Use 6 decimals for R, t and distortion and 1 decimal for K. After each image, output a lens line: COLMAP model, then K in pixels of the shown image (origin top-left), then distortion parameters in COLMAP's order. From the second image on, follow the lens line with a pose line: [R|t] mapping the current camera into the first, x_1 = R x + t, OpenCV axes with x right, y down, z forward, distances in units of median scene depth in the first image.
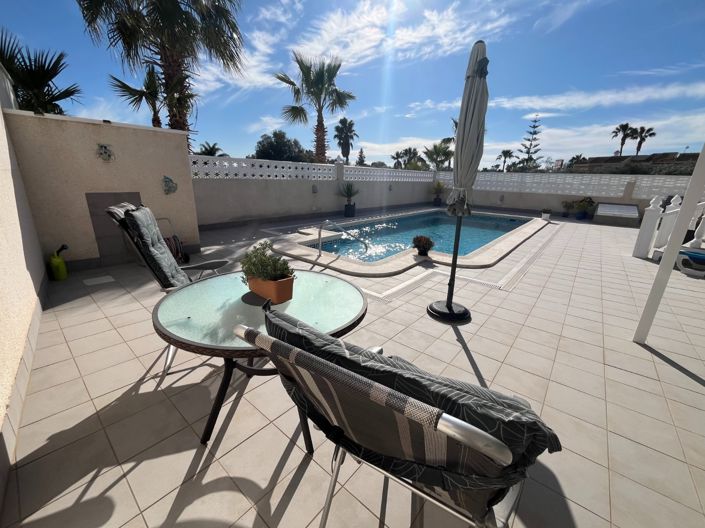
lens RADIAL K [[286.9, 0, 350.3], [0, 286.9, 263.3], [0, 0, 1]] dist [-0.002567, -0.001139]
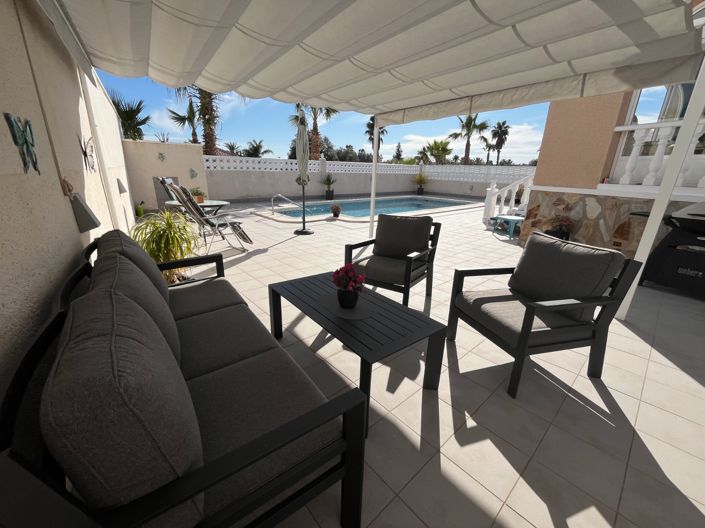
lens RADIAL K [[286.9, 0, 352.0], [0, 286.9, 266.0], [0, 0, 1]] dist [-0.002567, -0.001139]
pose [[0.988983, 0.041144, -0.142194, 0.415363], [-0.037415, 0.998885, 0.028800, 0.143004], [0.143220, -0.023162, 0.989420, -0.433071]]
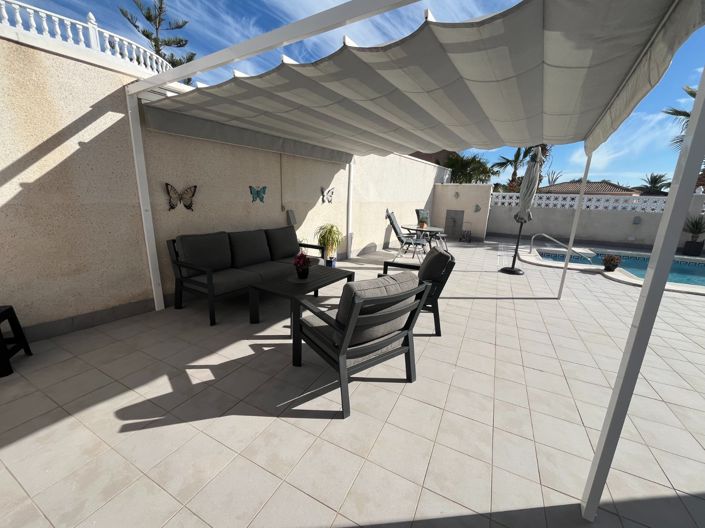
lens RADIAL K [[286.9, 0, 349.4], [0, 286.9, 263.6], [0, 0, 1]] dist [-0.002567, -0.001139]
pose [[0.215155, 0.207113, -0.954365, 0.821203], [-0.307625, 0.941875, 0.135050, 0.081710], [0.926863, 0.264530, 0.266363, -0.239111]]
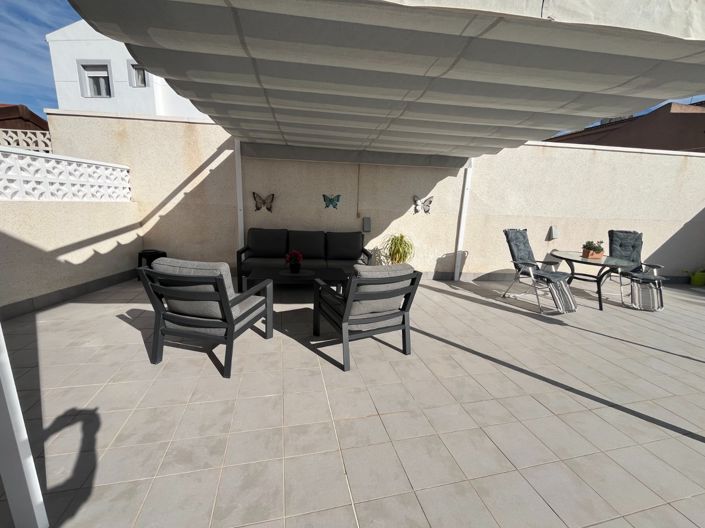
lens RADIAL K [[286.9, 0, 352.3], [0, 286.9, 263.6], [0, 0, 1]] dist [-0.002567, -0.001139]
pose [[-0.599816, 0.110119, -0.792524, 0.713988], [-0.285743, 0.895692, 0.340716, -0.027180], [0.747377, 0.430825, -0.505785, 0.142113]]
